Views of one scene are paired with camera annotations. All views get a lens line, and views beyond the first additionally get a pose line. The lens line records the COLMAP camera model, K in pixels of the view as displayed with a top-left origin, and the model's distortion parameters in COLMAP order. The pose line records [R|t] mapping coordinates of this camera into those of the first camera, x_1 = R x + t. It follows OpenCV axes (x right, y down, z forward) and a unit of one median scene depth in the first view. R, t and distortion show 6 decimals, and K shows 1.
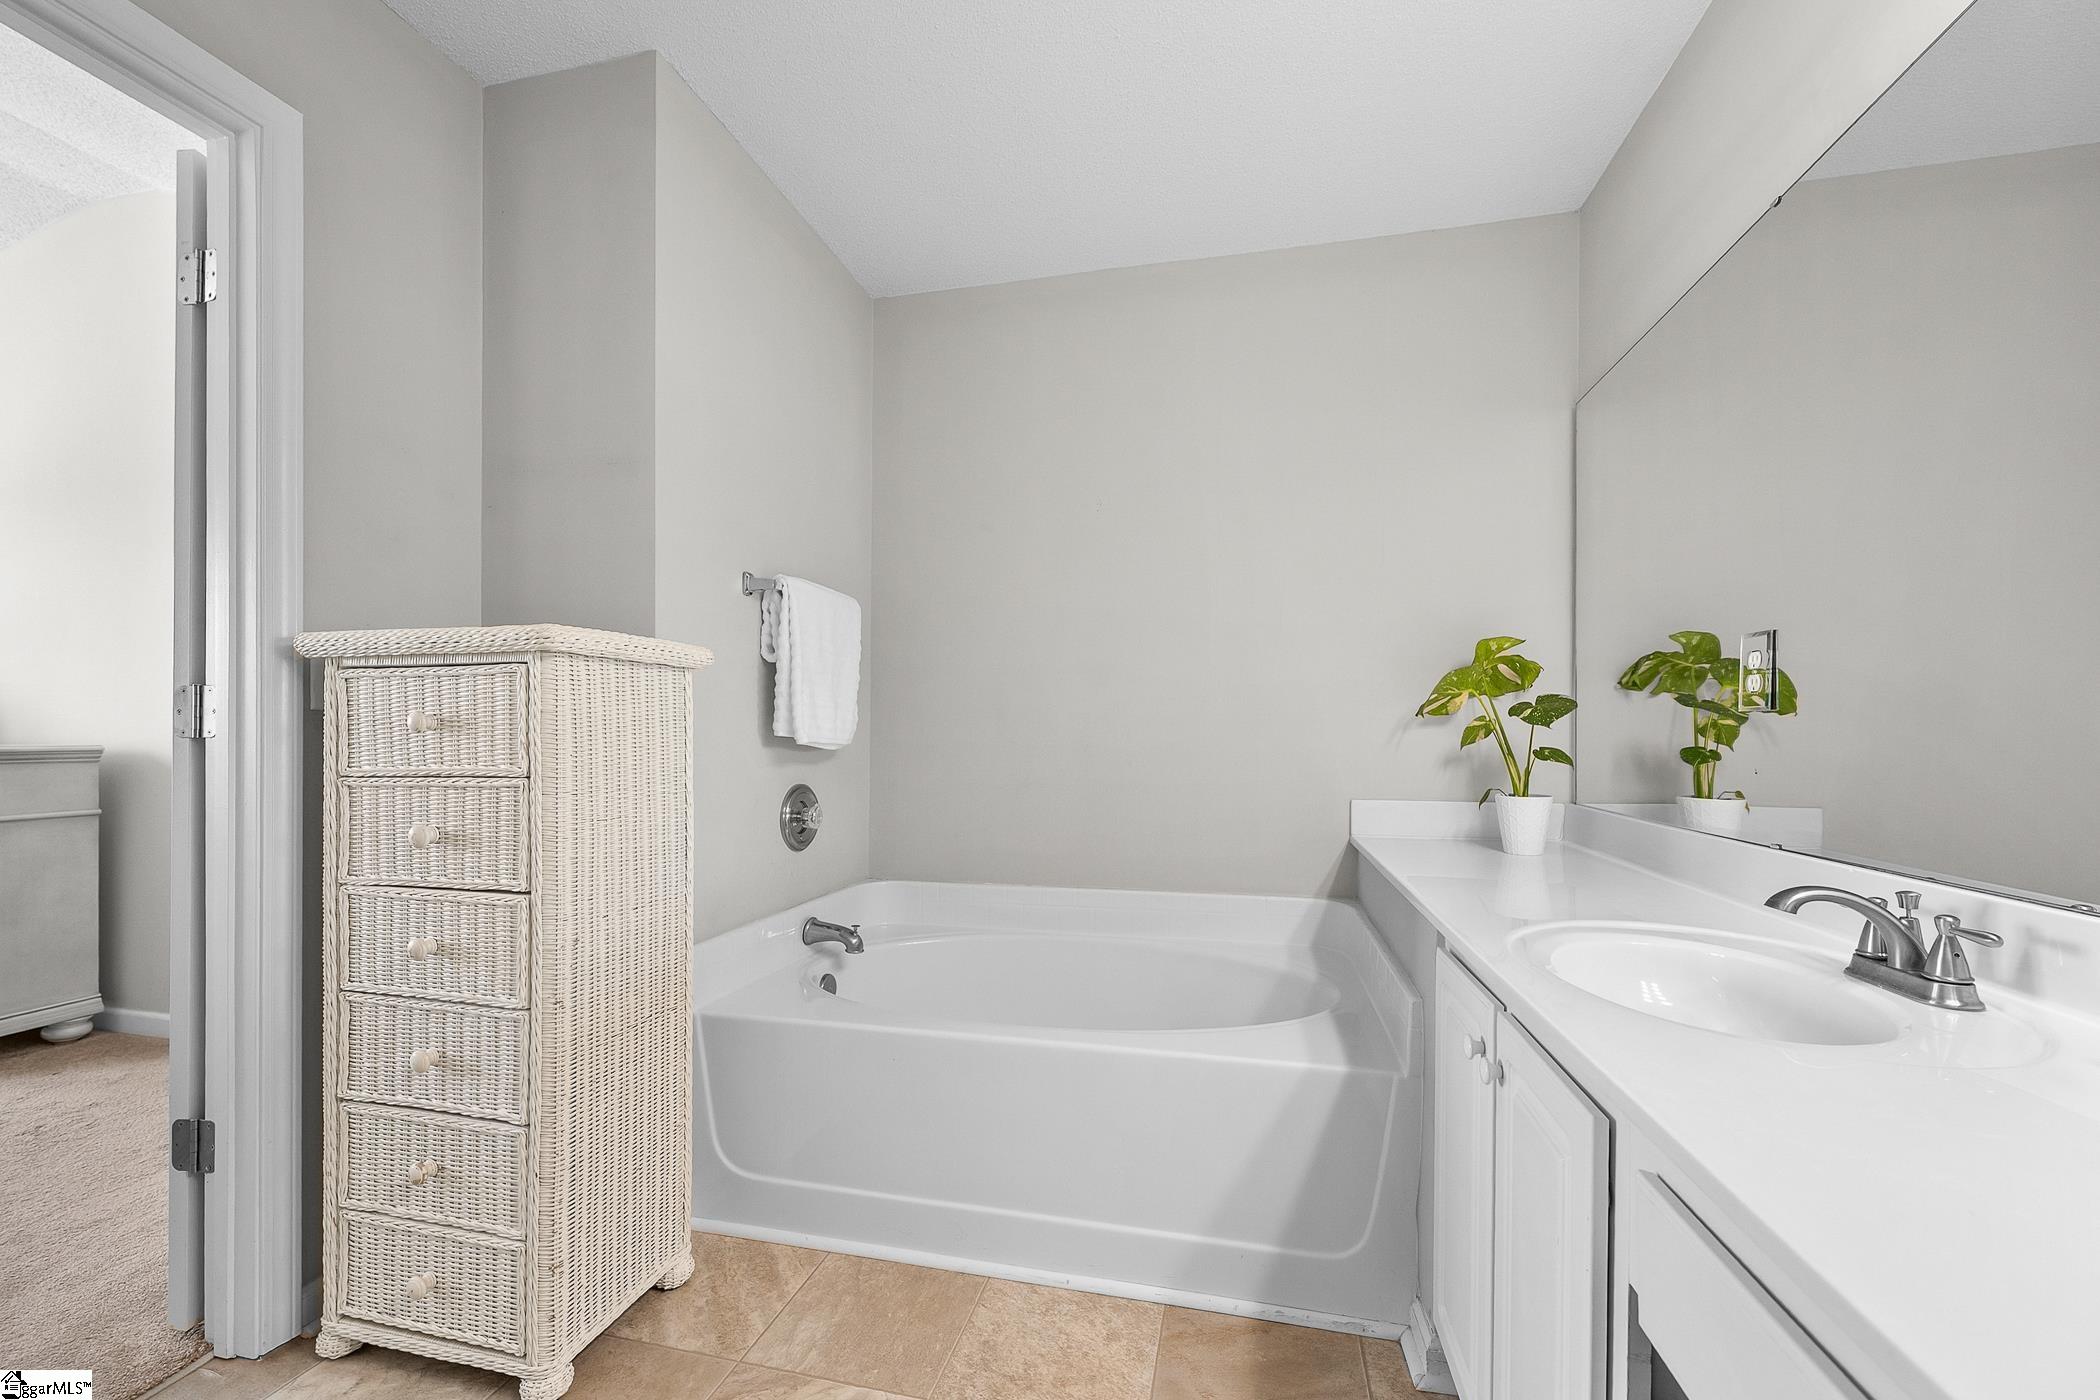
lens RADIAL K [[844.2, 0, 1053.9], [0, 844.2, 733.3], [0, 0, 1]] dist [0.000329, -0.000106]
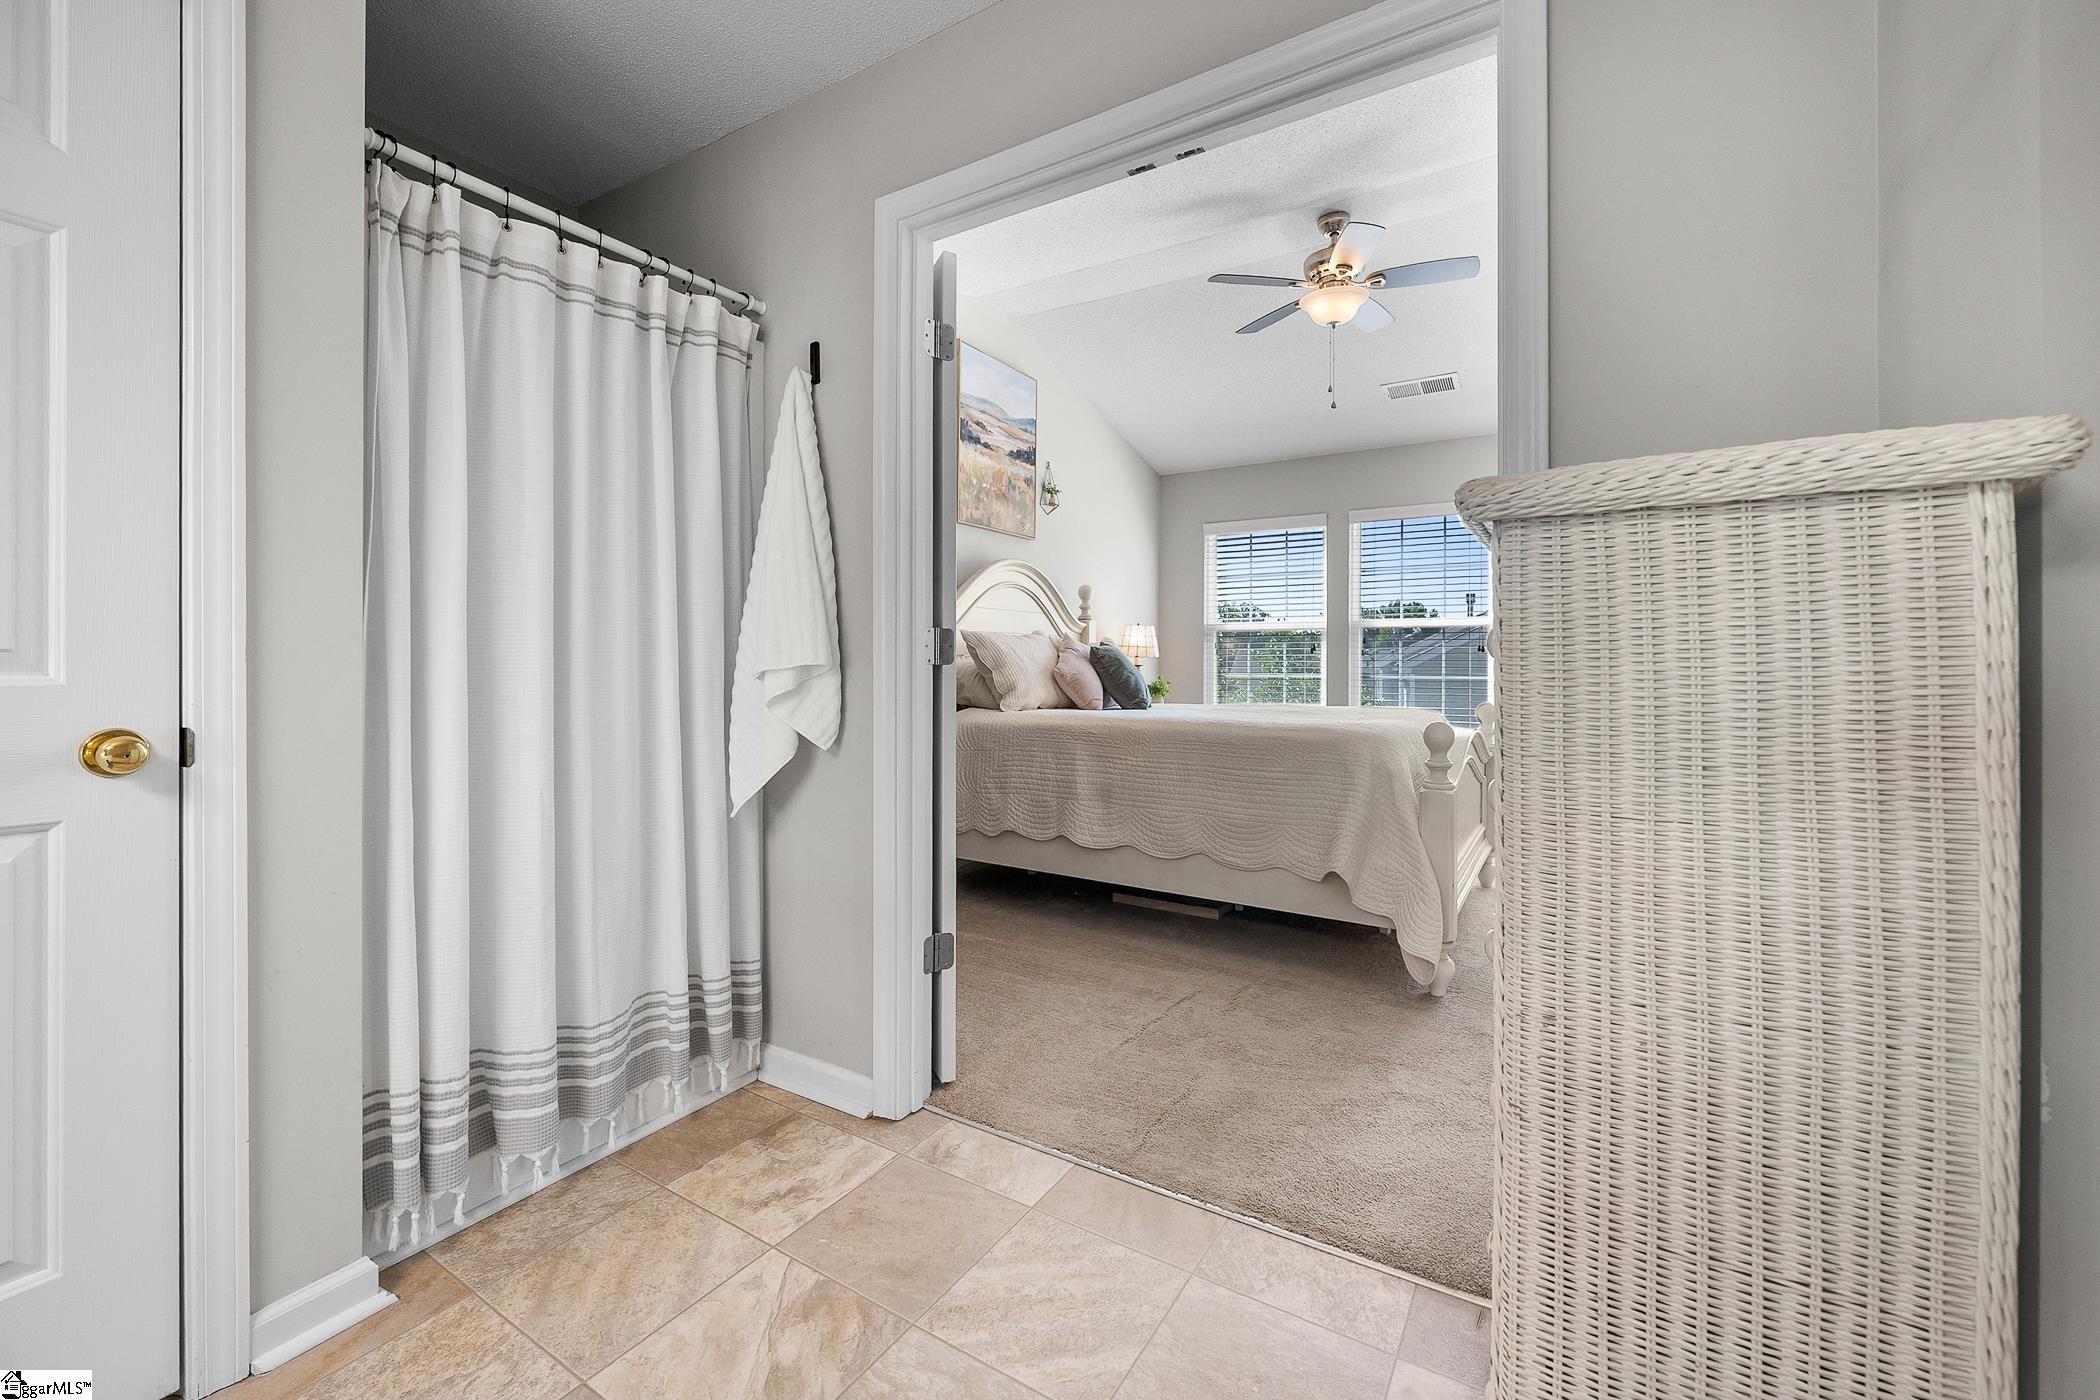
lens RADIAL K [[854.7, 0, 1053.3], [0, 854.7, 670.8], [0, 0, 1]] dist [-0.000750, -0.000112]
pose [[-0.320613, -0.002672, -0.947206, 0.080022], [0.000620, 0.999995, -0.003031, 0.011019], [0.947210, -0.001559, -0.320610, 0.773454]]
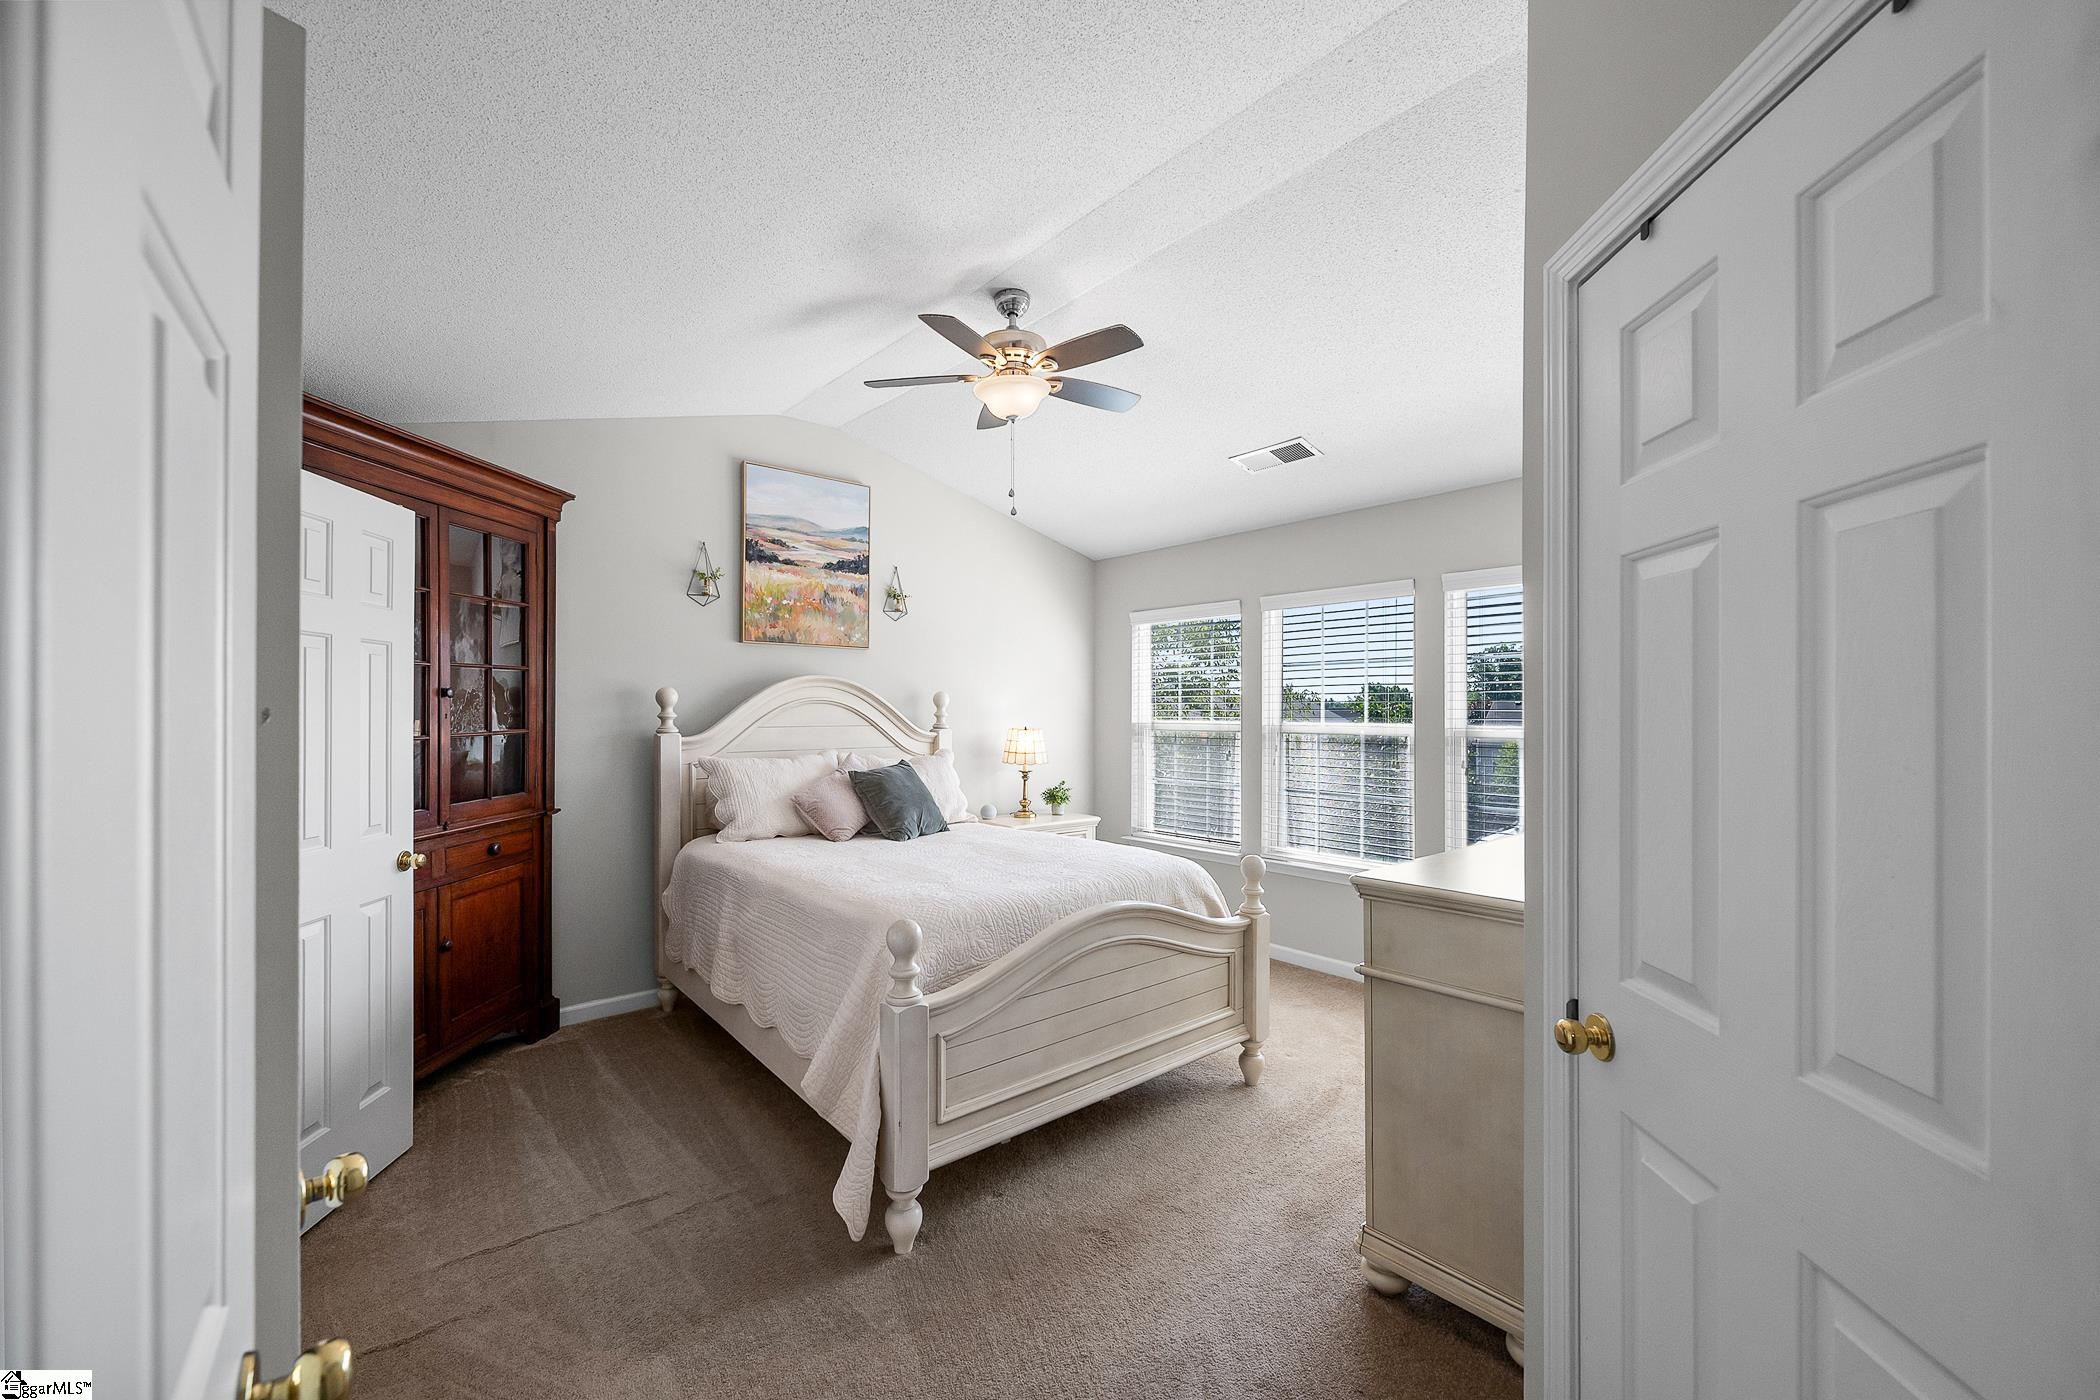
lens RADIAL K [[836.1, 0, 1048.3], [0, 836.1, 717.2], [0, 0, 1]] dist [-0.000652, -0.000432]
pose [[-0.599988, -0.002225, -0.800006, -0.831874], [-0.002519, 0.999996, -0.000892, -0.230118], [0.800005, 0.001480, -0.599992, 1.991423]]
